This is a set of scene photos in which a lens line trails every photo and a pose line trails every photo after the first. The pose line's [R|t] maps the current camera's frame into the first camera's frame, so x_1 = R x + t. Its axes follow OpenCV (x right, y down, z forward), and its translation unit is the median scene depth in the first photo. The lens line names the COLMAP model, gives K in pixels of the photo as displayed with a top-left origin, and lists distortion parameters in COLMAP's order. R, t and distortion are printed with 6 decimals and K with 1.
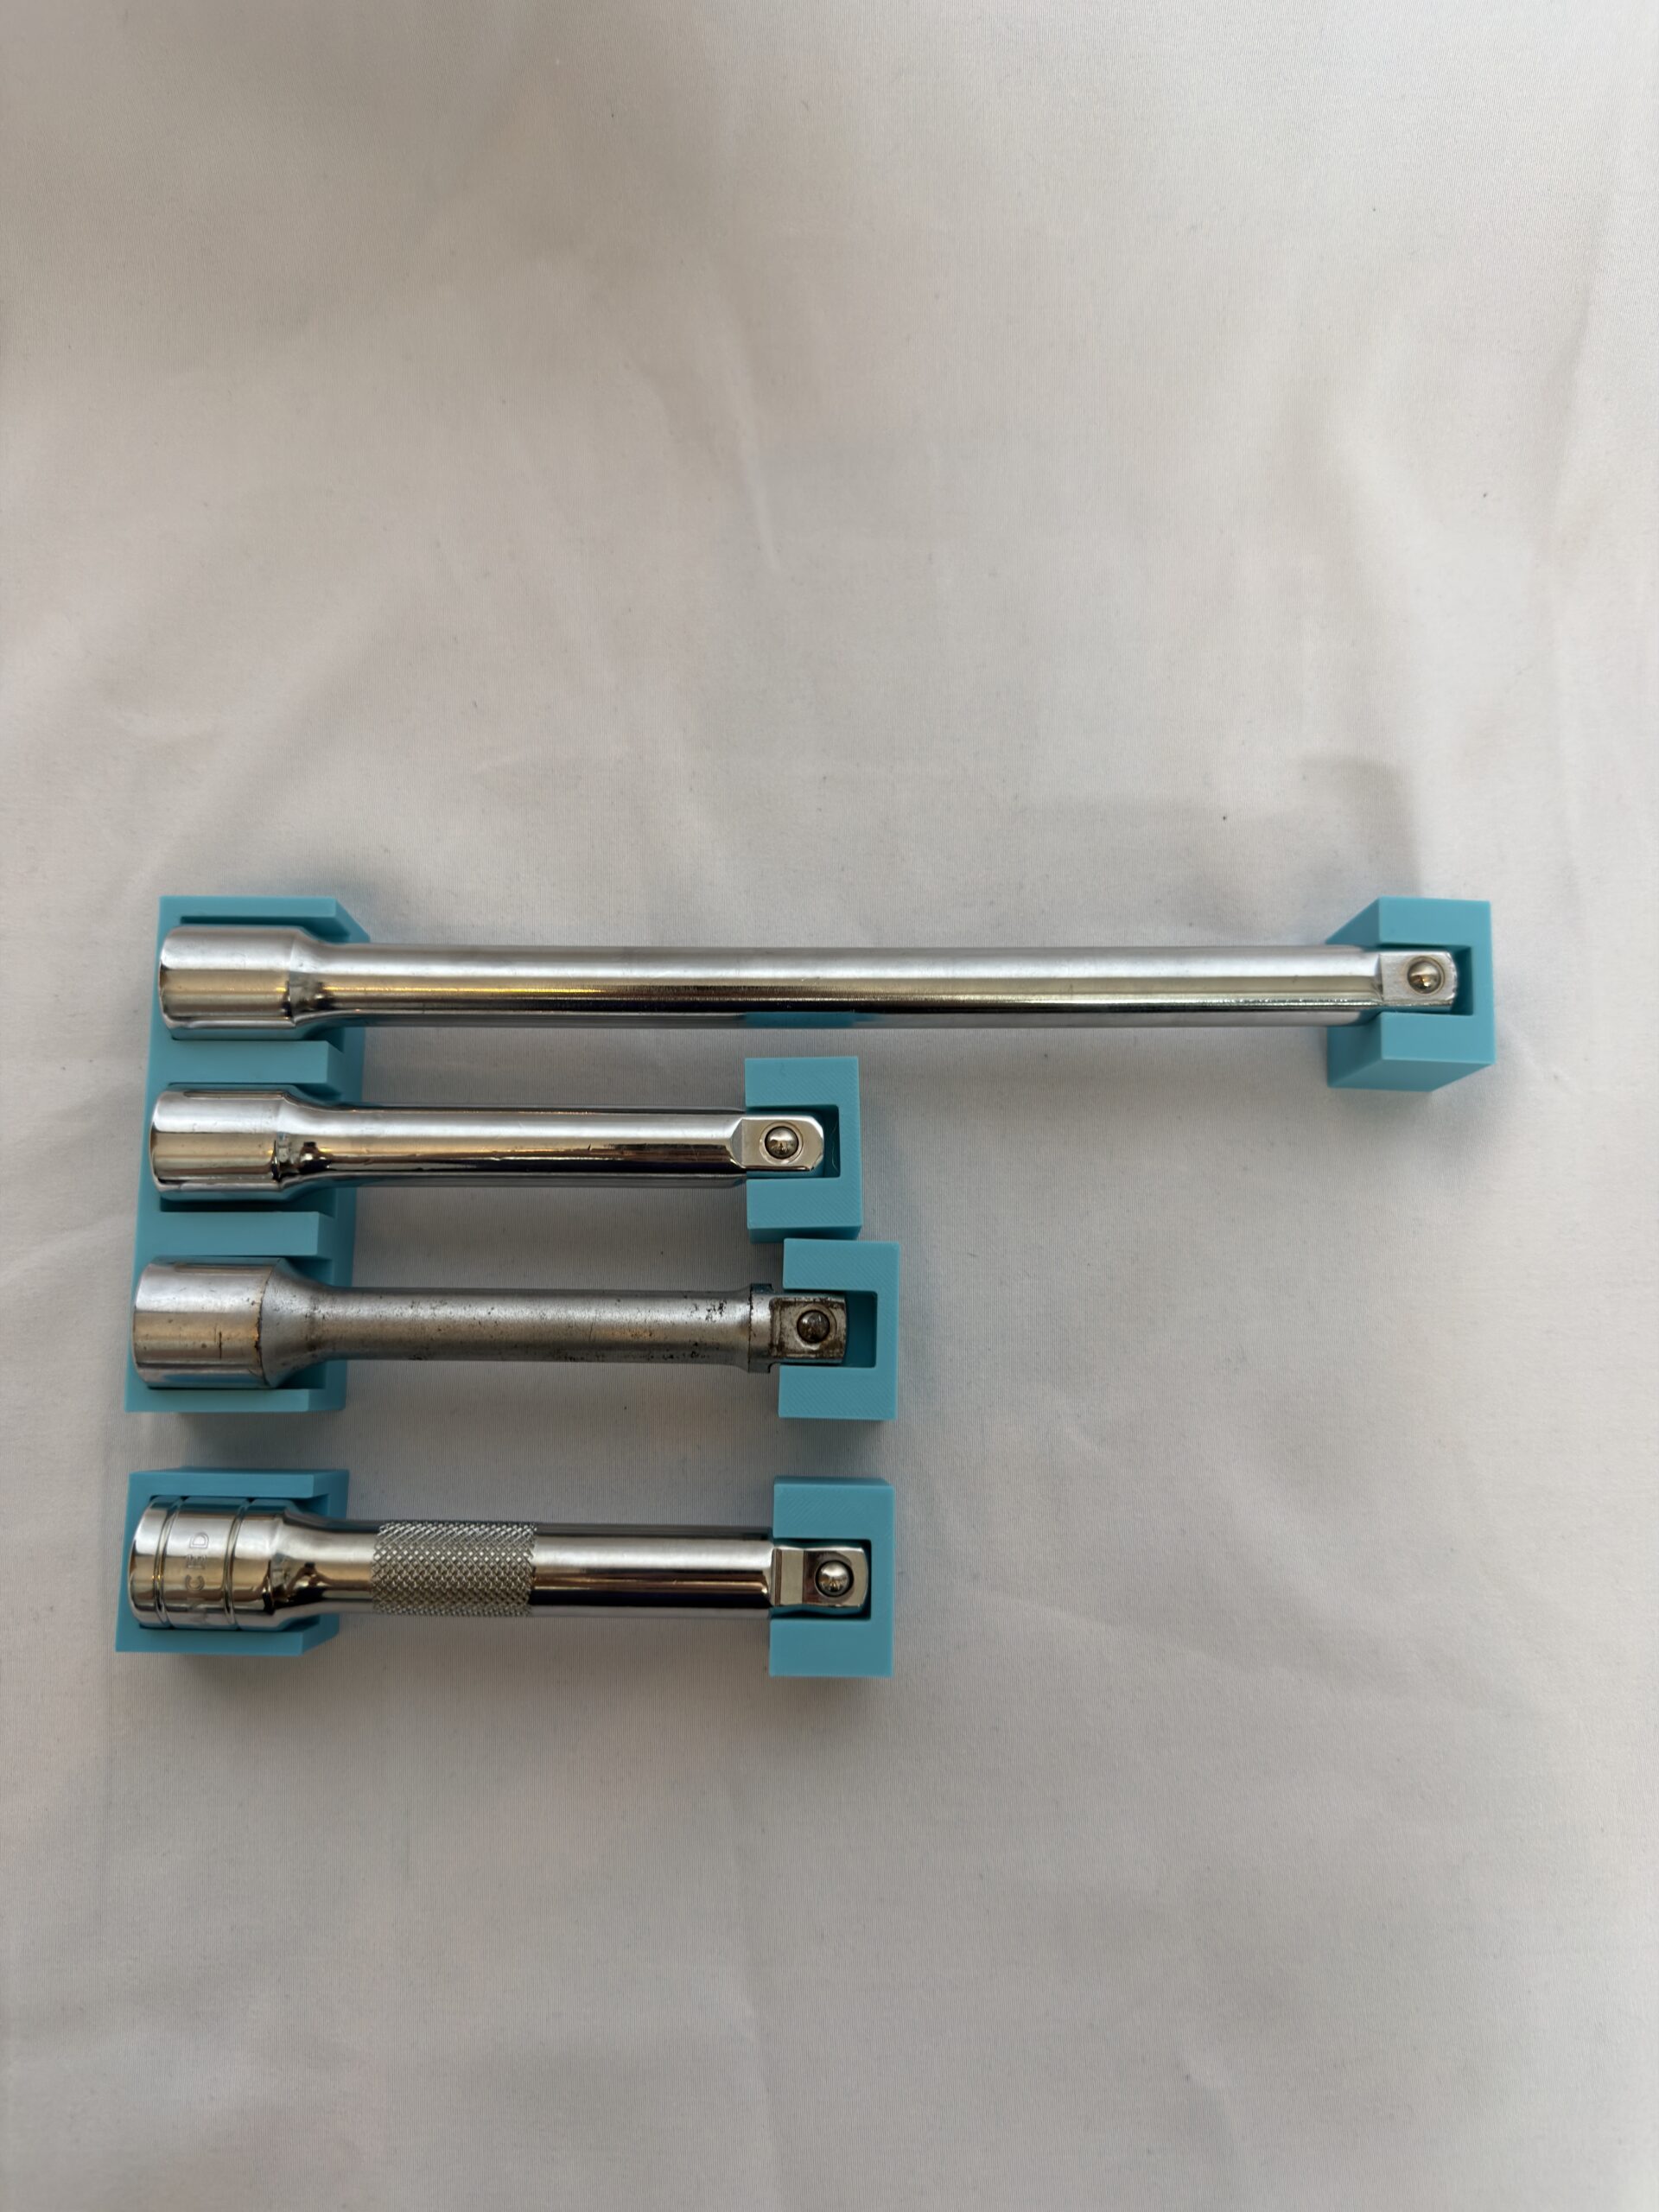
lens RADIAL K [[1534.5, 0, 798.9], [0, 1534.5, 1098.4], [0, 0, 1]] dist [0.030234, -0.003909]
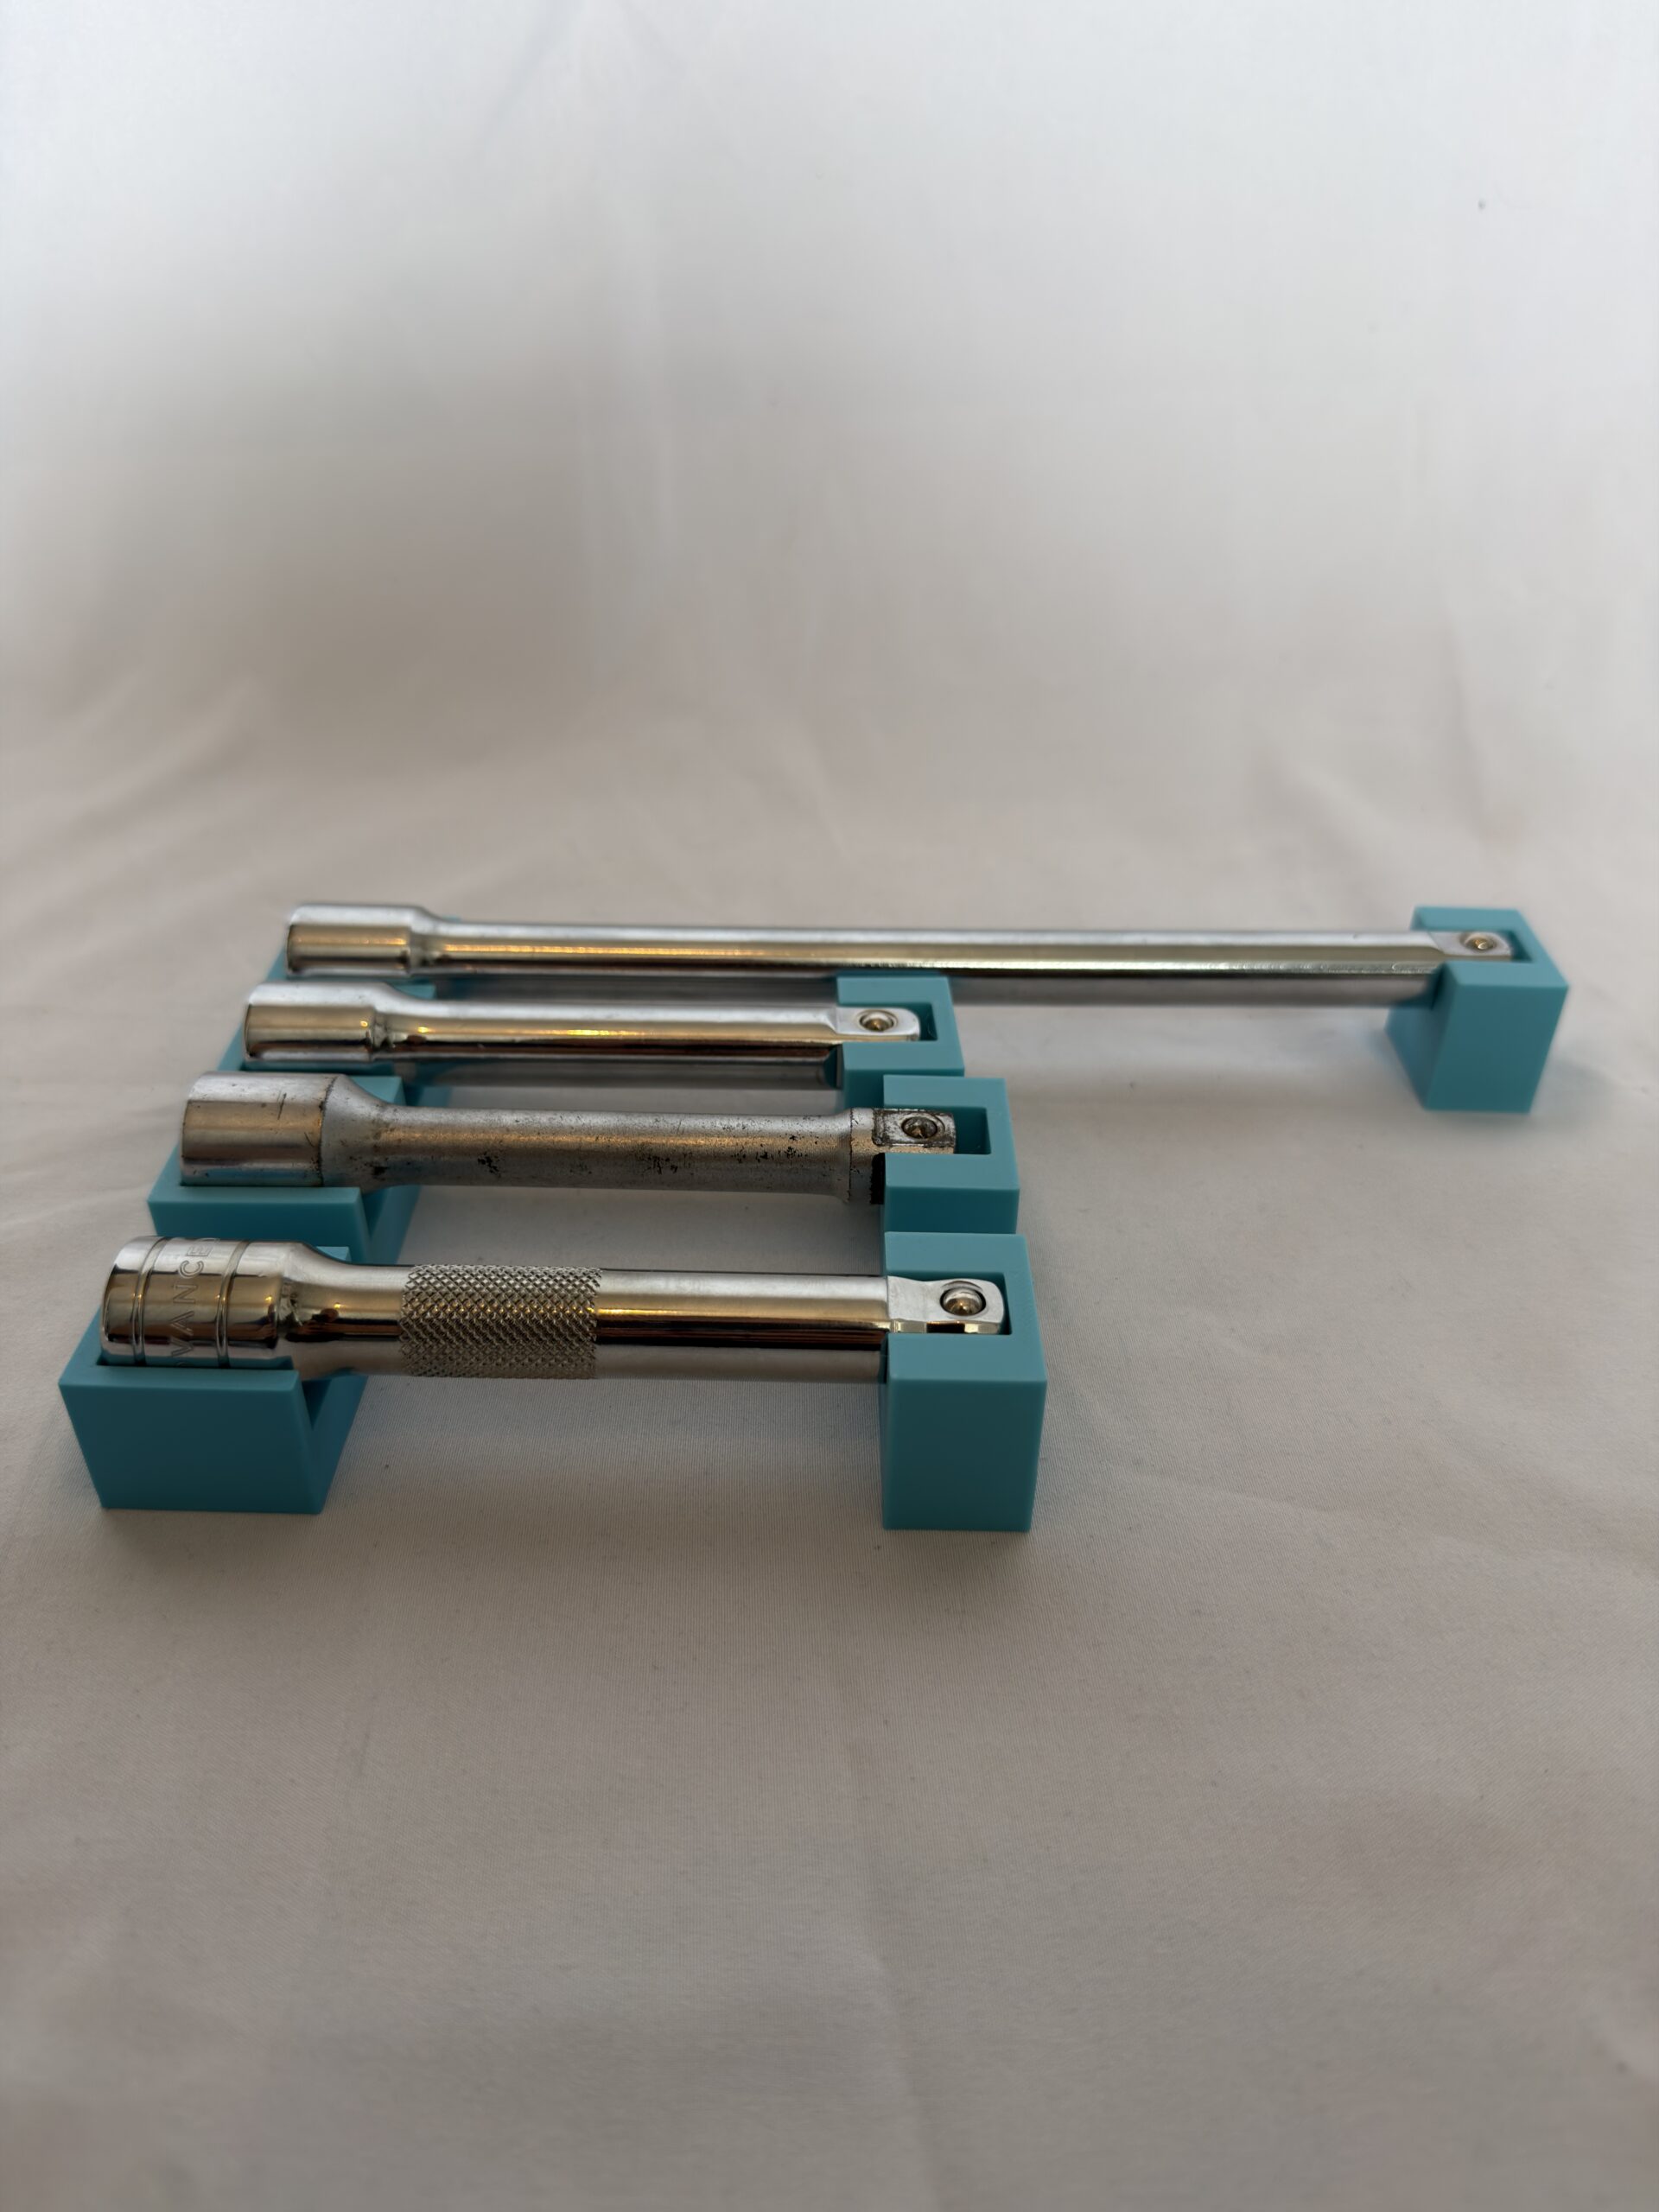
lens RADIAL K [[1509.1, 0, 829.5], [0, 1509.1, 1106.0], [0, 0, 1]] dist [0.052708, -0.043556]
pose [[0.999902, -0.012329, 0.006680, -0.050688], [0.013613, 0.739325, -0.673211, 0.746258], [0.003362, 0.673236, 0.739420, 0.320567]]
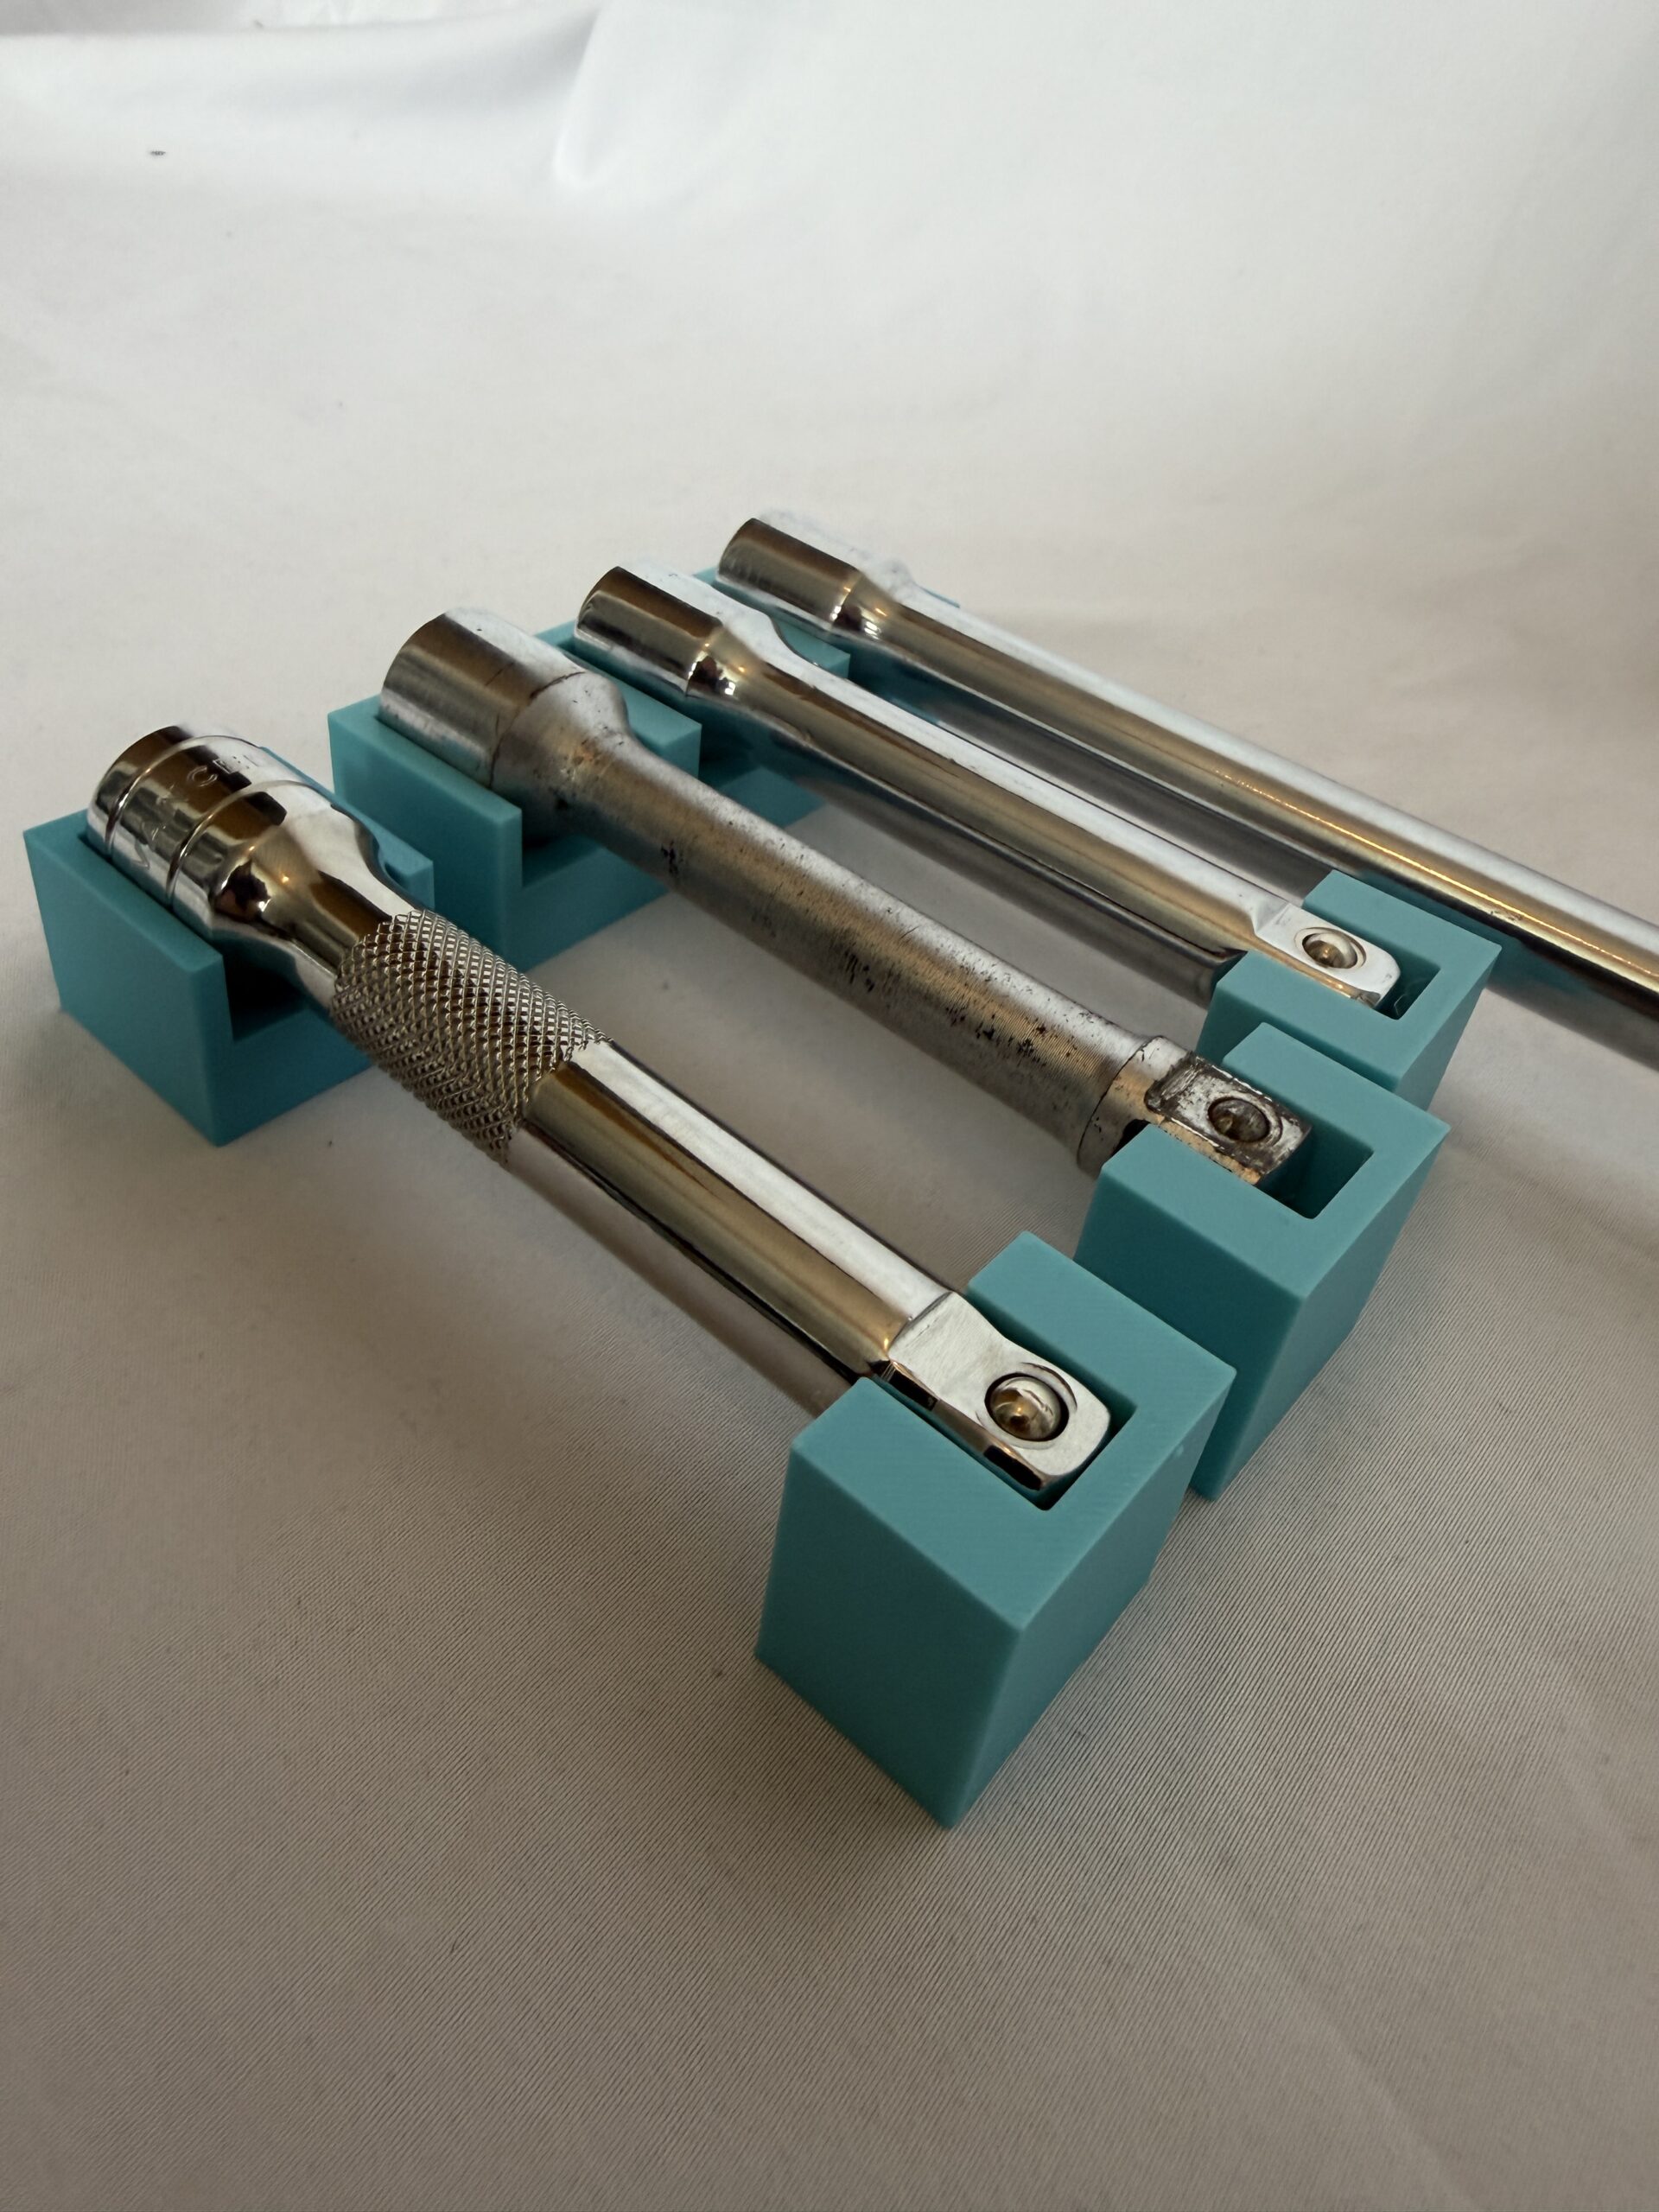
lens RADIAL K [[1553.4, 0, 815.7], [0, 1553.4, 1019.5], [0, 0, 1]] dist [0.005011, 0.001034]
pose [[0.771112, 0.458437, -0.441839, 0.117606], [-0.635504, 0.596674, -0.490015, 0.482707], [0.038993, 0.658647, 0.751441, 0.566886]]
